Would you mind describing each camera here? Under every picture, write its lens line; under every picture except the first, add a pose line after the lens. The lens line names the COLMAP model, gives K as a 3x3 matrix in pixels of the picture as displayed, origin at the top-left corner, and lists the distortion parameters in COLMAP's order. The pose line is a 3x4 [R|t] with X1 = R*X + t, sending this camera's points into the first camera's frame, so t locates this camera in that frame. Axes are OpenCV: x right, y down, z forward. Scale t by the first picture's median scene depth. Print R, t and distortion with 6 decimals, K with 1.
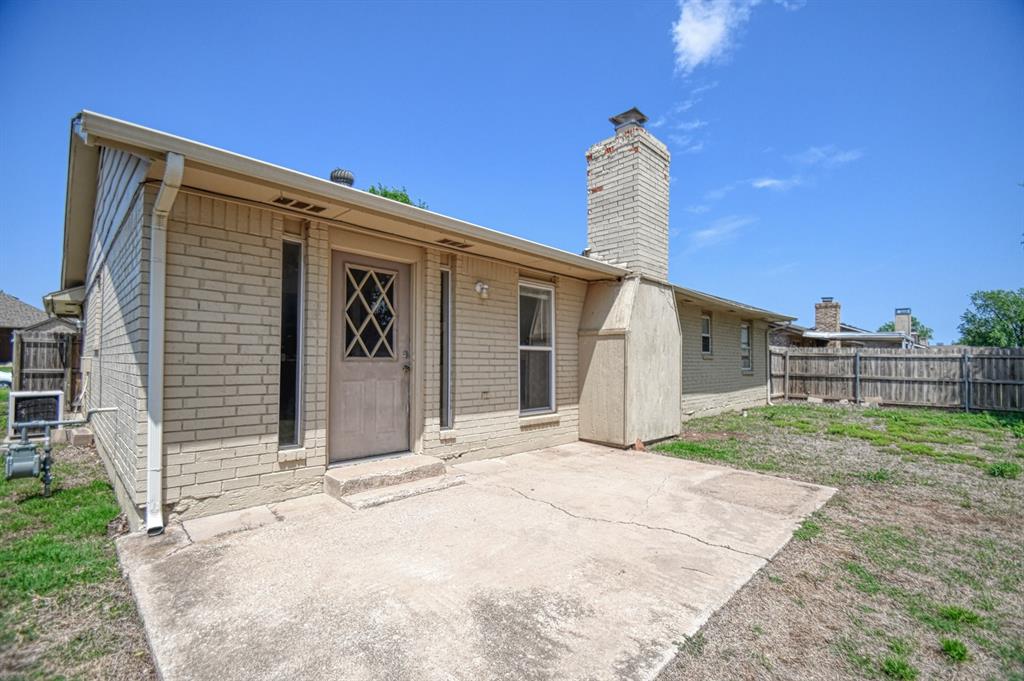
lens RADIAL K [[446.4, 0, 513.4], [0, 446.4, 348.8], [0, 0, 1]] dist [0.008730, -0.000842]
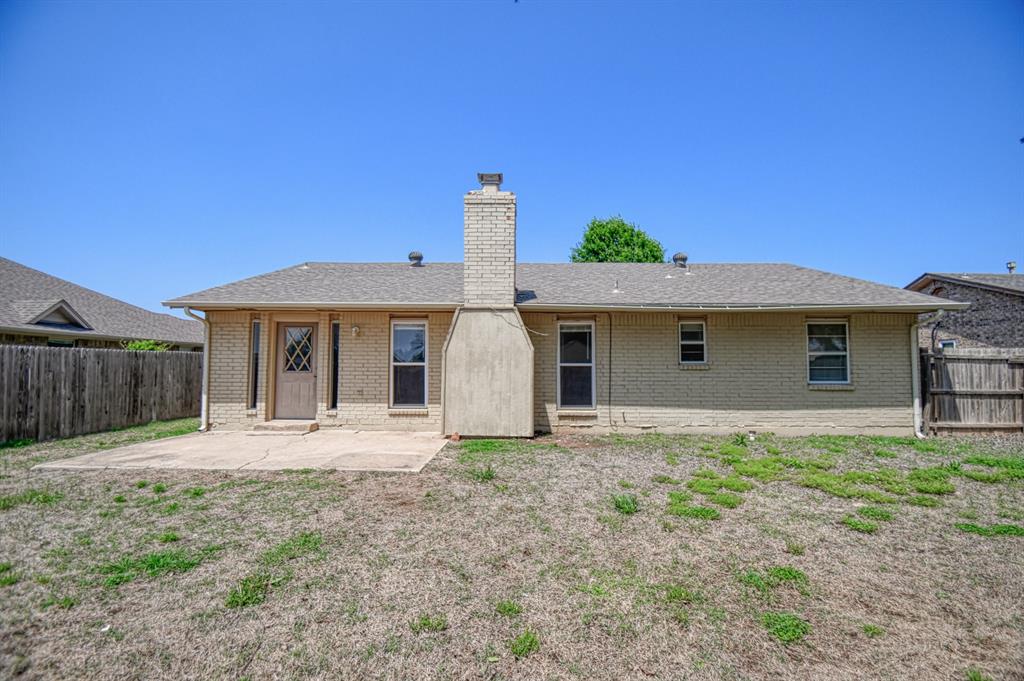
lens RADIAL K [[449.6, 0, 518.8], [0, 449.6, 352.5], [0, 0, 1]] dist [0.012463, -0.013232]
pose [[0.700401, -0.030520, -0.713097, 1.457060], [0.021295, 0.999534, -0.021863, 0.001253], [0.713432, 0.000127, 0.700725, 0.215517]]
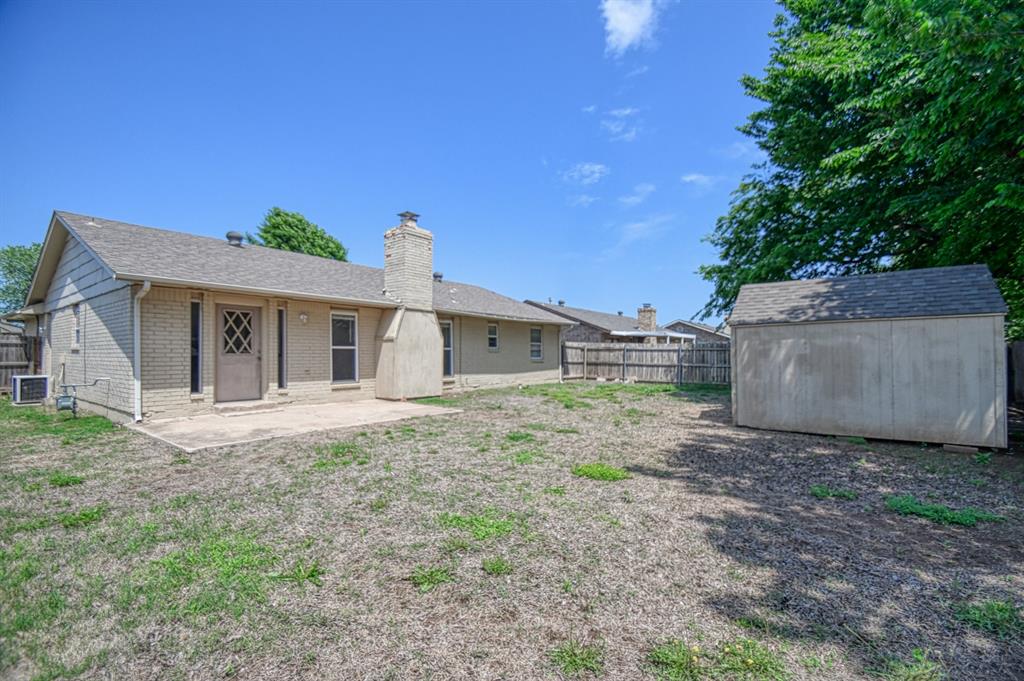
lens RADIAL K [[449.6, 0, 517.9], [0, 449.6, 350.3], [0, 0, 1]] dist [0.012463, -0.013232]
pose [[0.990611, -0.005992, 0.136577, 0.532144], [0.003084, 0.999764, 0.021491, -0.028653], [-0.136674, -0.020868, 0.990396, -0.978541]]
